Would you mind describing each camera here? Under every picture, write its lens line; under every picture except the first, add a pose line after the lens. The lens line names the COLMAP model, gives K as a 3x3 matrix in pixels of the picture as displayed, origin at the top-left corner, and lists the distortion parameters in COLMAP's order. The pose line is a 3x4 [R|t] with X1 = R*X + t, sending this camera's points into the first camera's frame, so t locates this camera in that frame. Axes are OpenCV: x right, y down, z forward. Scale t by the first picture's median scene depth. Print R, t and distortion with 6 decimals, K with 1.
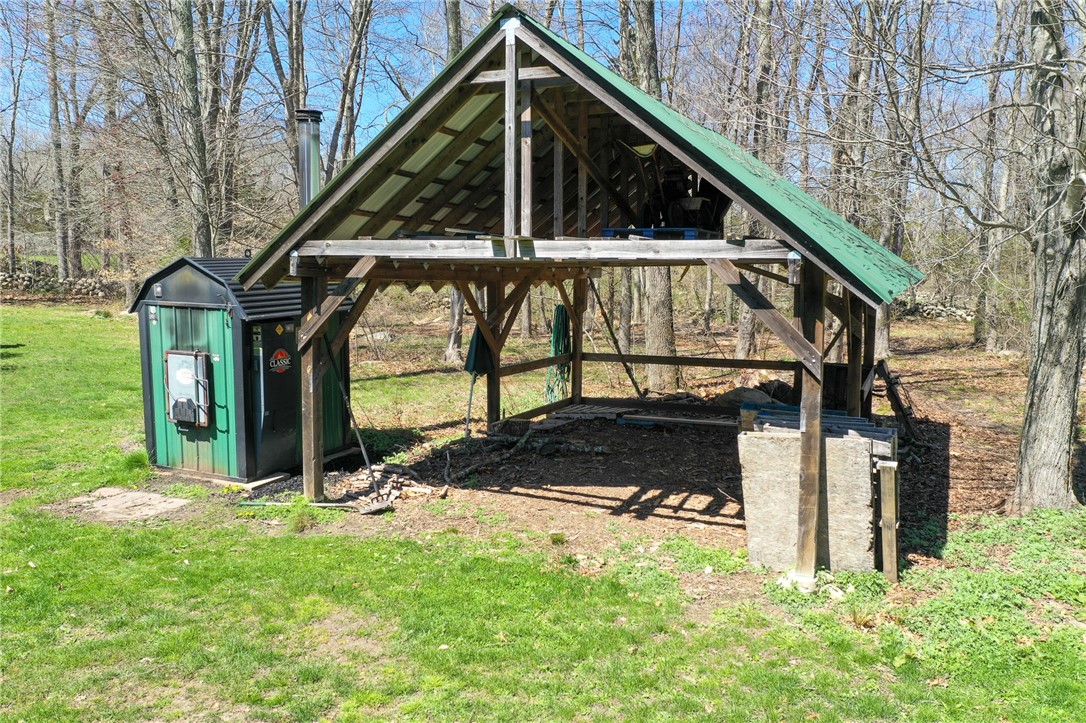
lens RADIAL K [[858.2, 0, 543.0], [0, 858.2, 361.5], [0, 0, 1]] dist [0.003038, 0.014583]
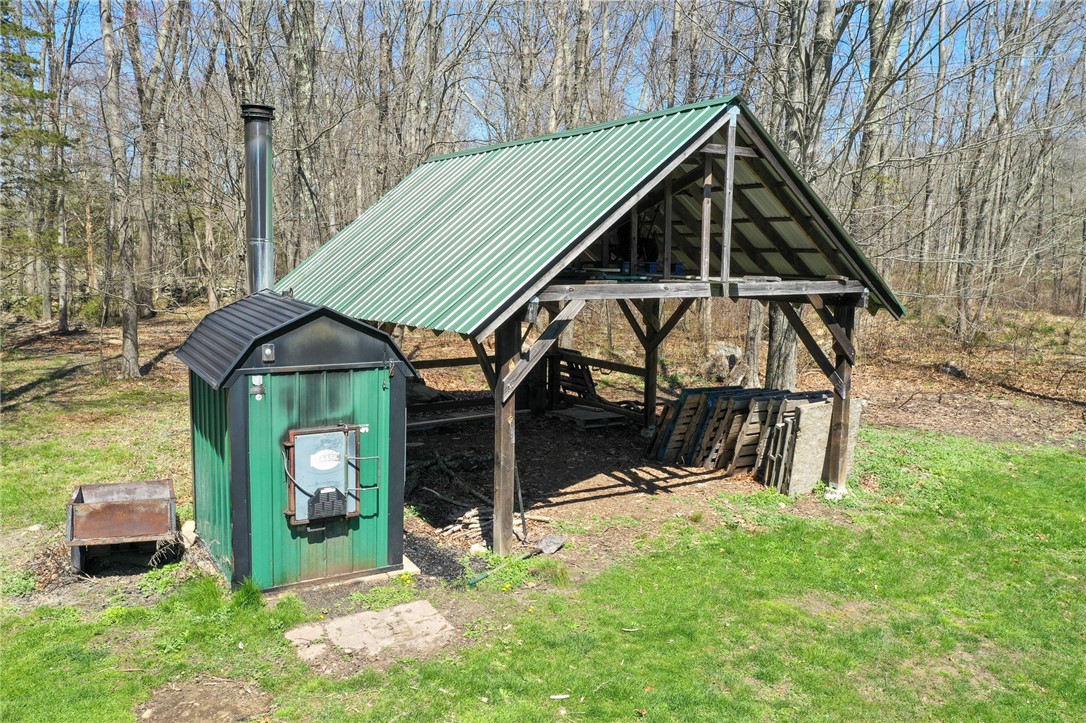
lens RADIAL K [[858.2, 0, 543.0], [0, 858.2, 361.5], [0, 0, 1]] dist [0.003038, 0.014583]
pose [[0.556469, -0.113586, 0.823068, -0.947171], [0.087693, 0.993108, 0.077764, -0.115164], [-0.826228, 0.028904, 0.562594, 0.406724]]
